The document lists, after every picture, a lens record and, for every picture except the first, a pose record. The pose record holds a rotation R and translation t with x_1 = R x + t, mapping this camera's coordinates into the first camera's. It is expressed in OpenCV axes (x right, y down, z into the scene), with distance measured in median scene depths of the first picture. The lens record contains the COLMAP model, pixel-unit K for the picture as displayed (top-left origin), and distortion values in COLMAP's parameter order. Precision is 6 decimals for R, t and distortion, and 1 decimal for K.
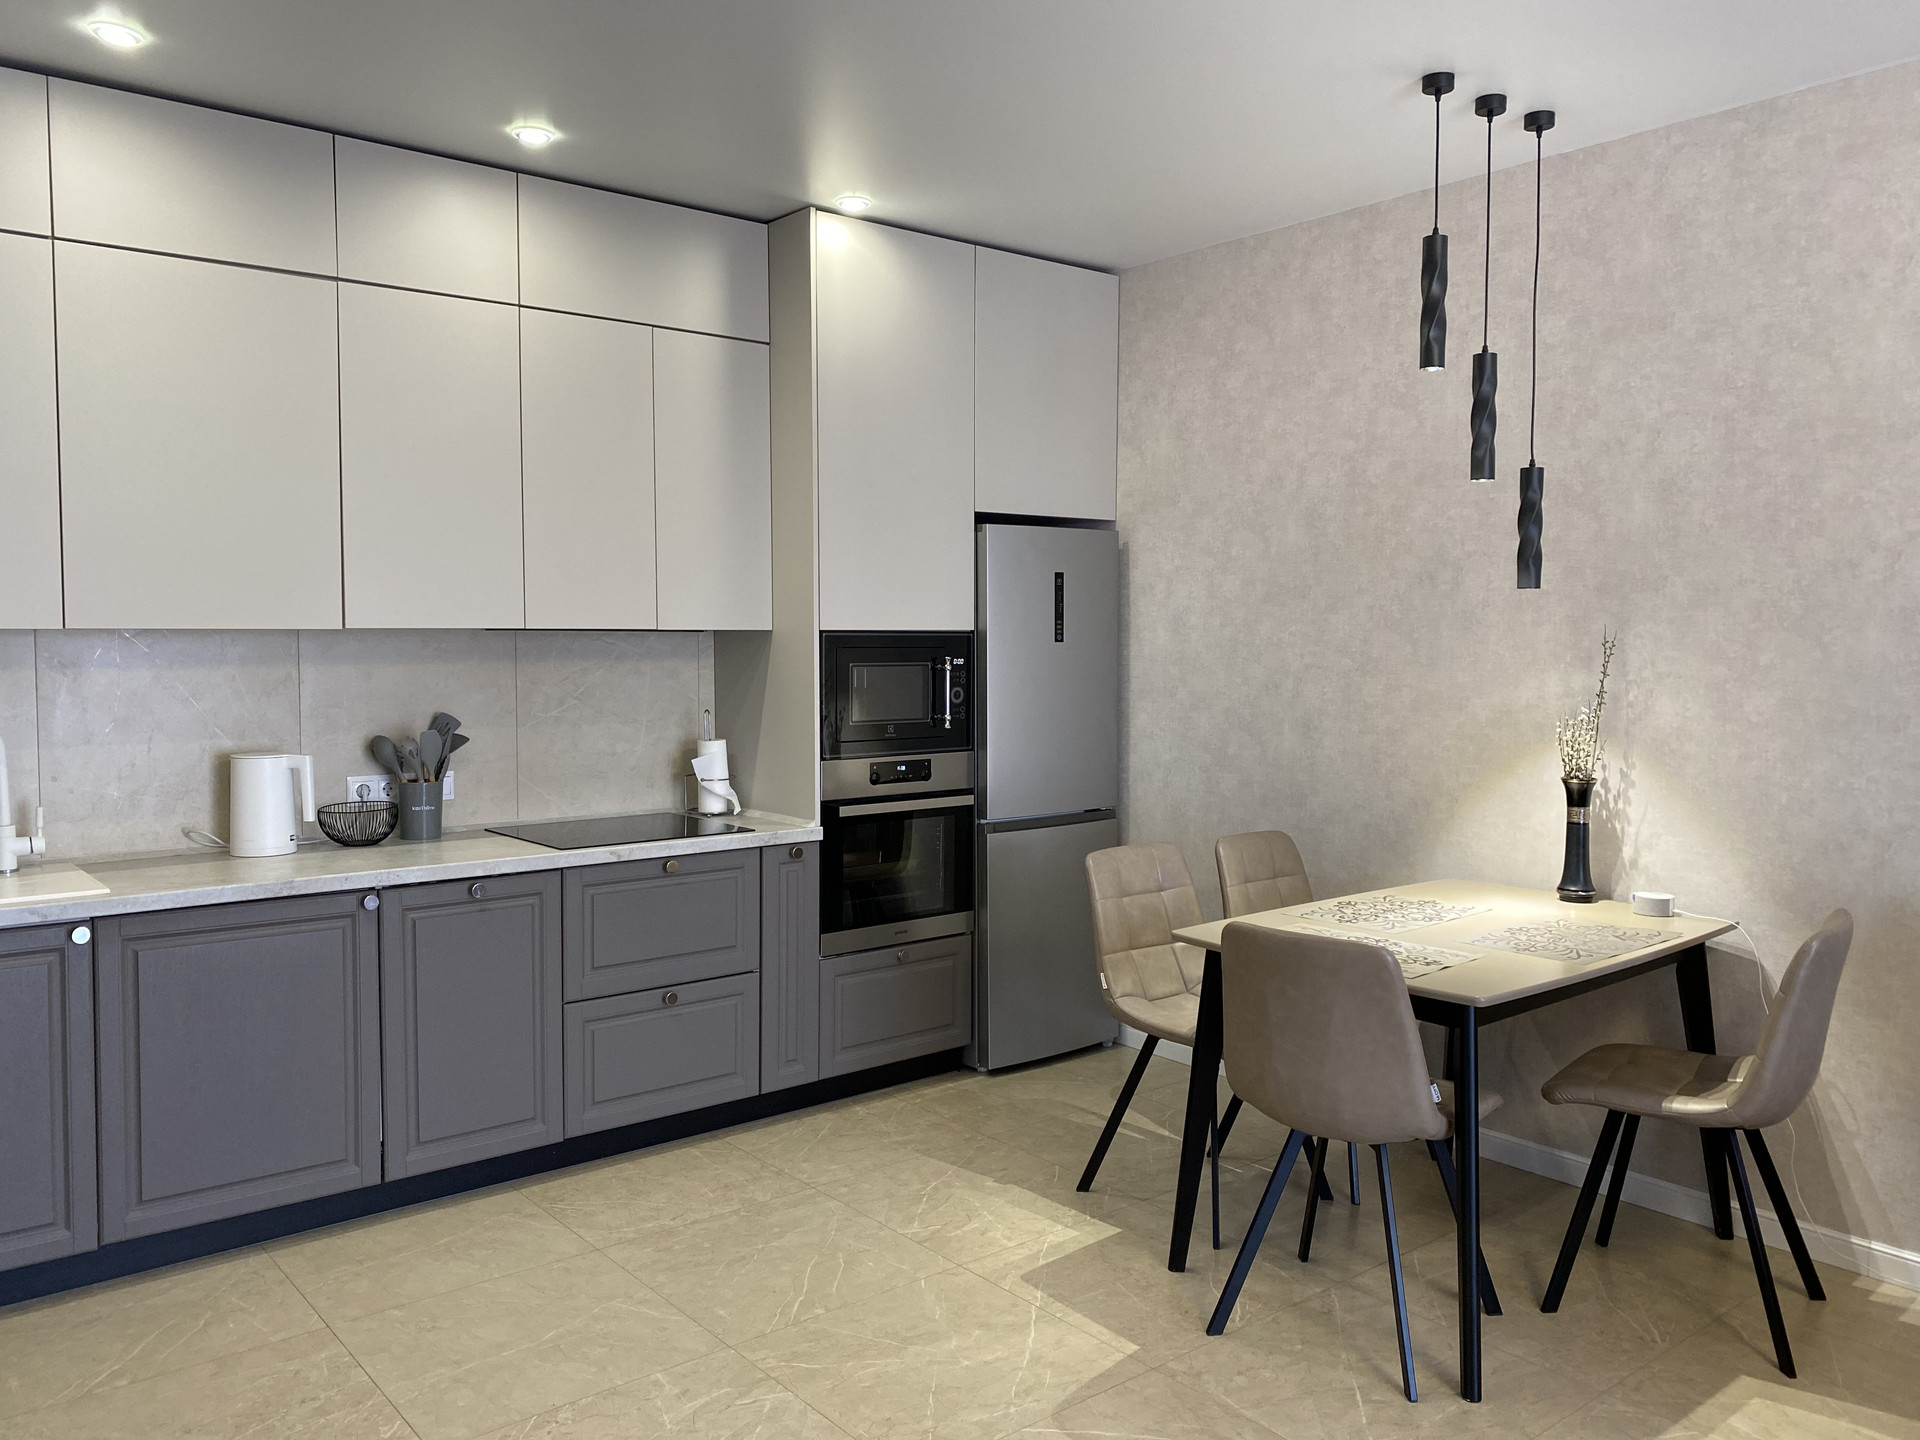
lens RADIAL K [[1465.5, 0, 958.3], [0, 1465.5, 714.0], [0, 0, 1]] dist [0.031009, -0.033500]
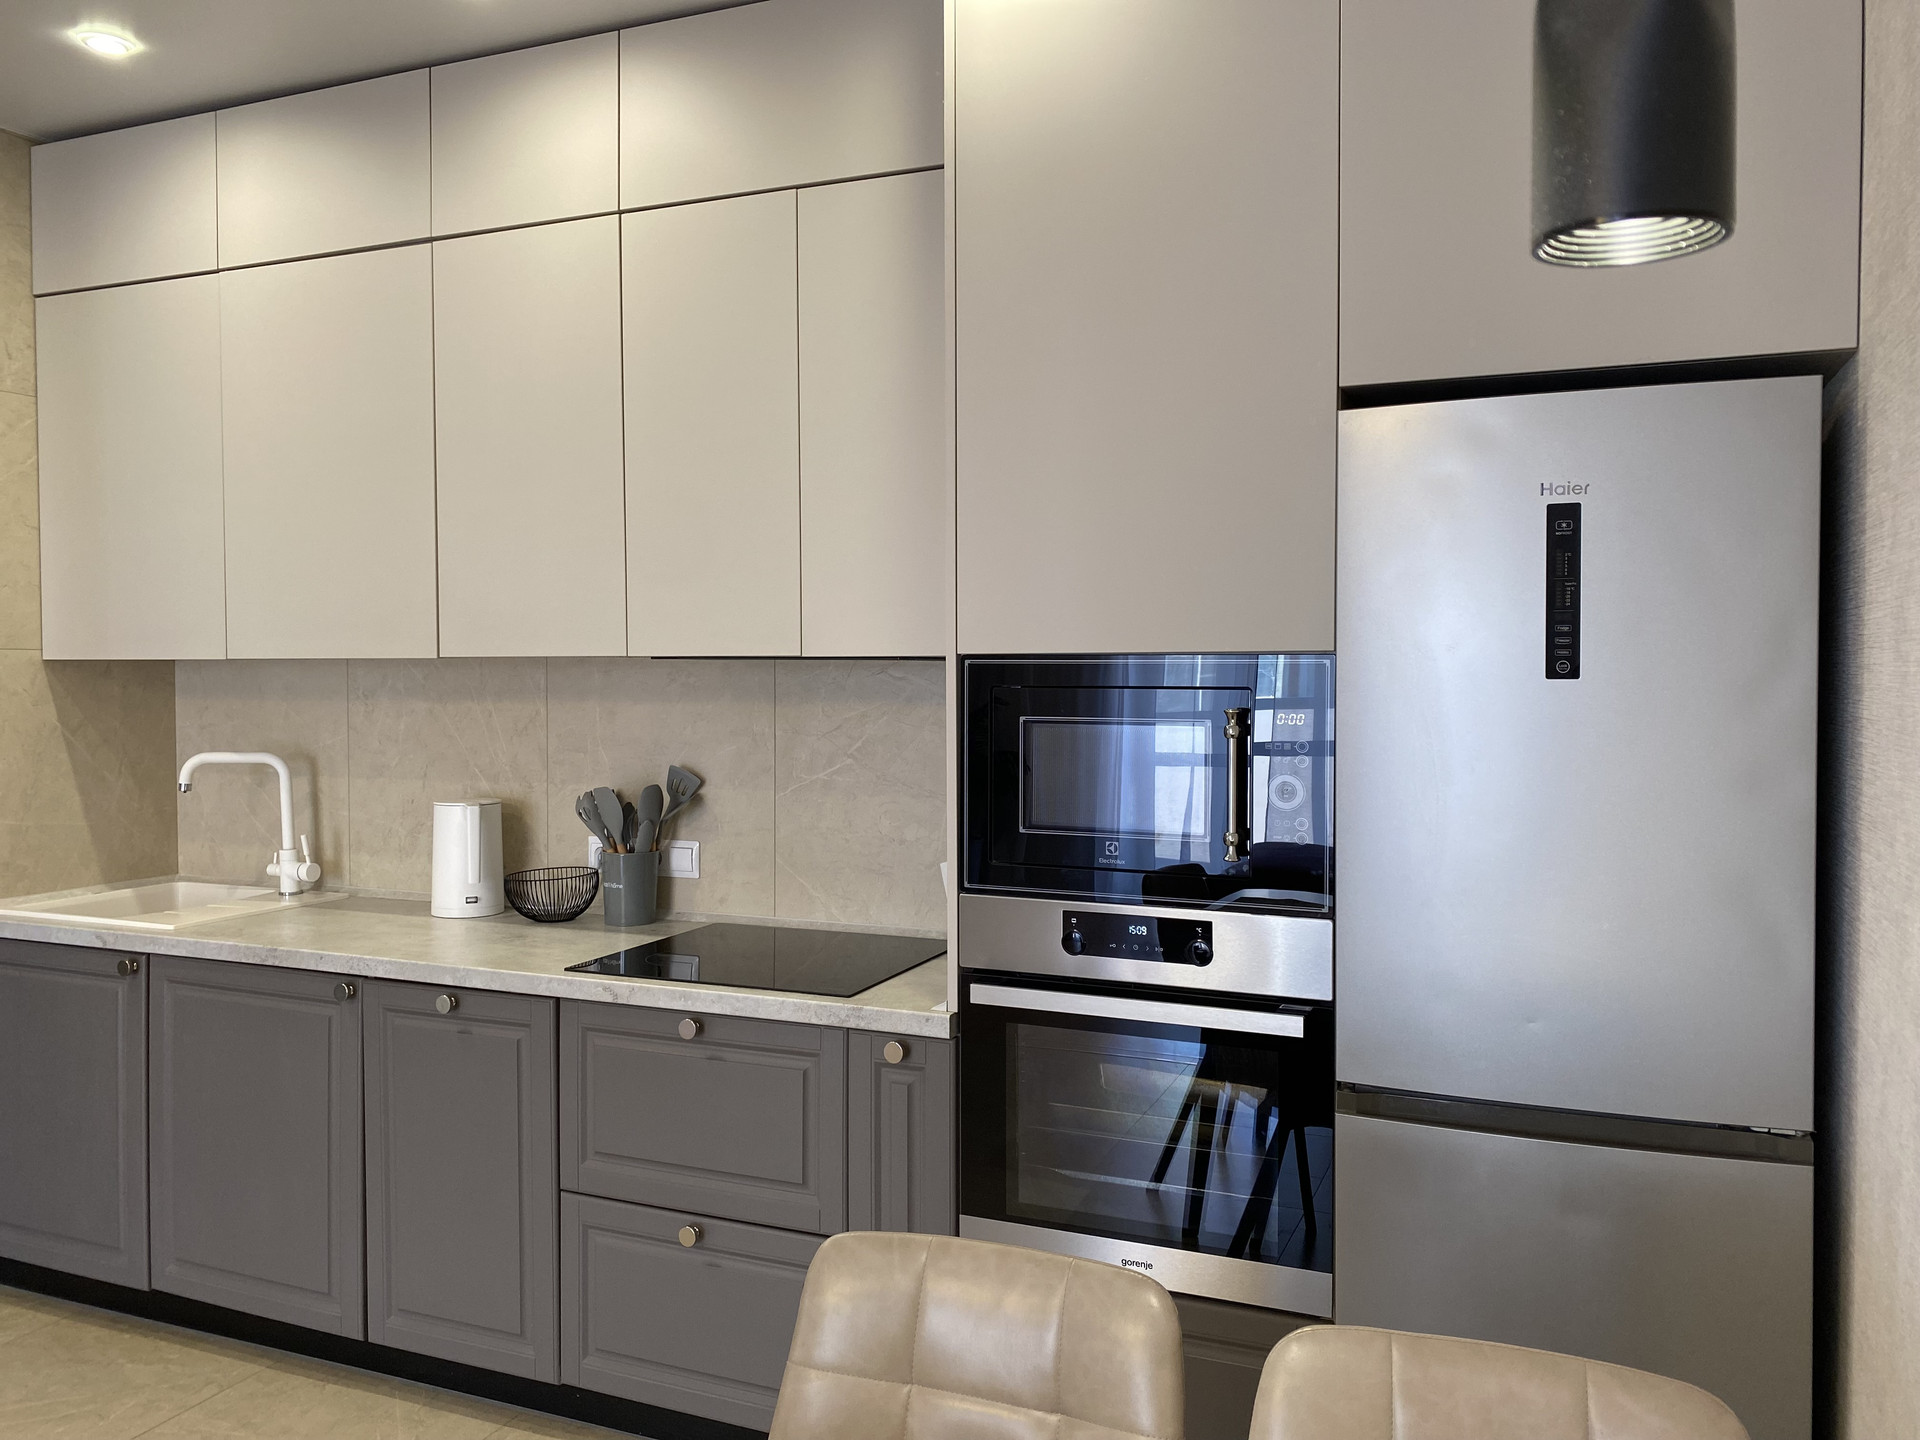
lens RADIAL K [[1465.5, 0, 958.3], [0, 1465.5, 714.0], [0, 0, 1]] dist [0.031009, -0.033500]
pose [[0.466826, 0.024593, -0.884007, 0.425350], [-0.050625, 0.998717, 0.001050, -0.038606], [0.882899, 0.044263, 0.467472, 0.811341]]
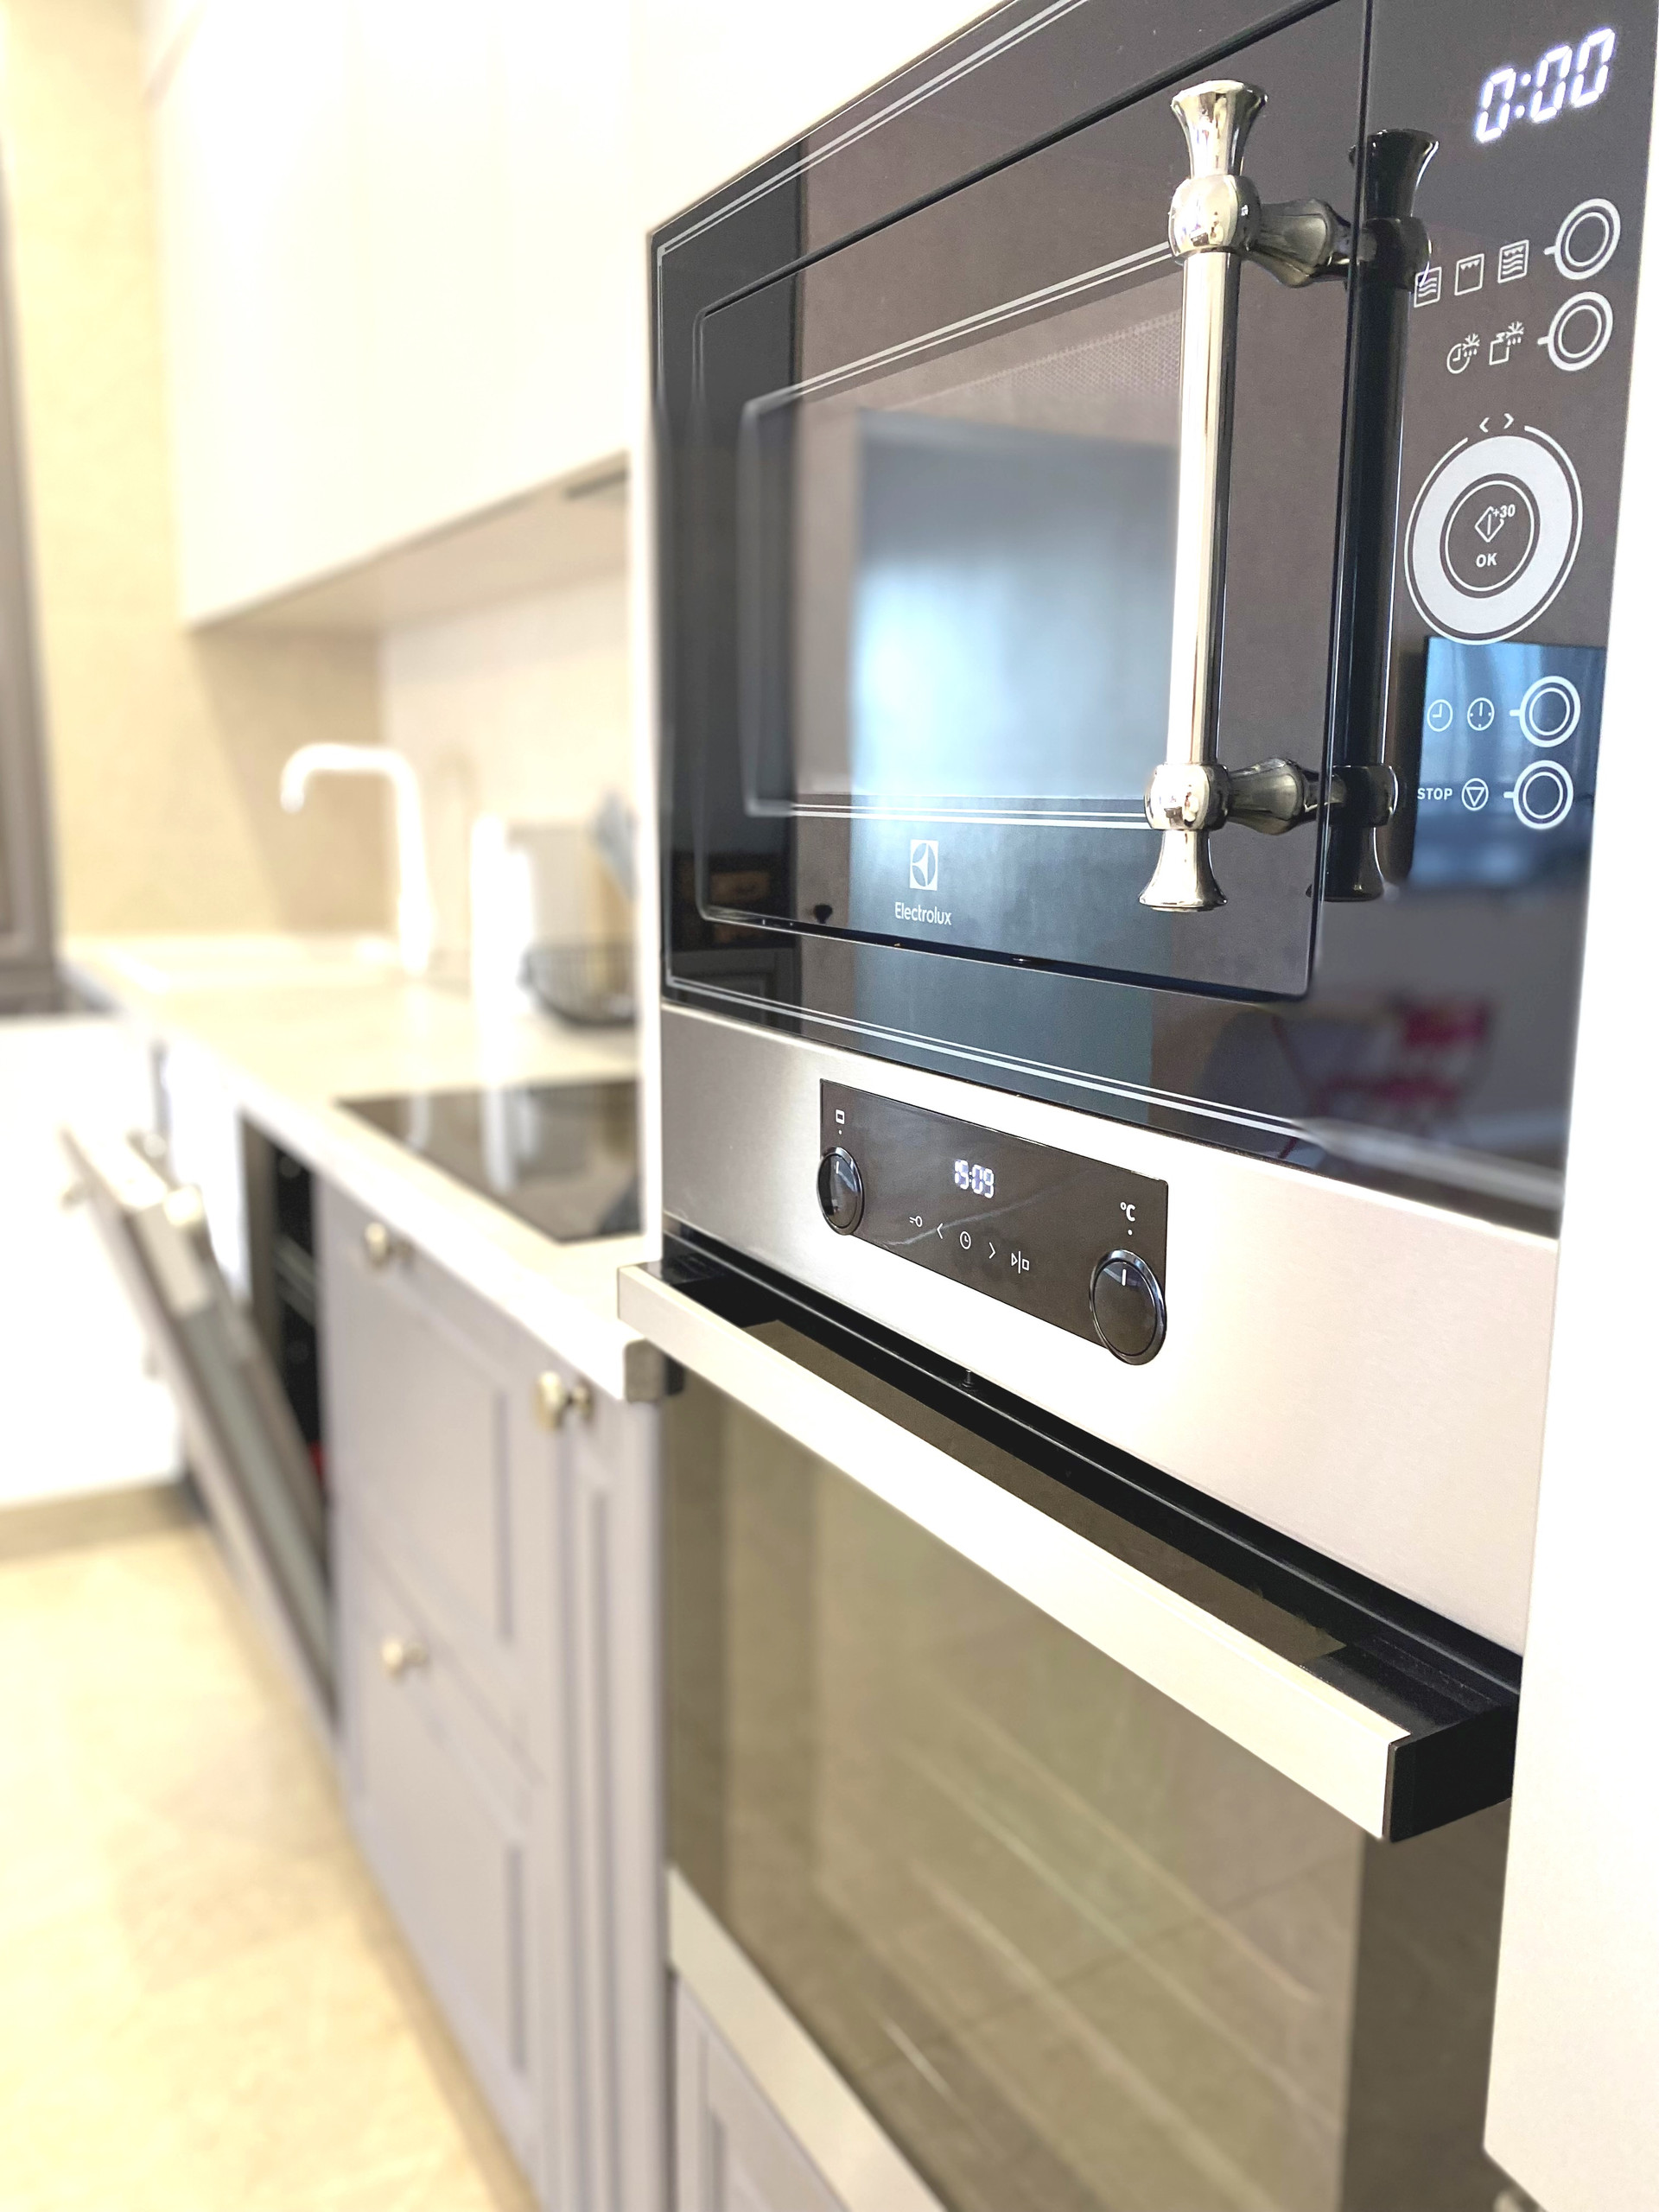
lens RADIAL K [[1684.8, 0, 829.5], [0, 1684.8, 1106.0], [0, 0, 1]] dist [0.111725, -0.180950]
pose [[-0.147625, 0.179818, -0.972560, 0.124544], [-0.062481, 0.979674, 0.190618, 0.003131], [0.987068, 0.088906, -0.133389, 1.151312]]
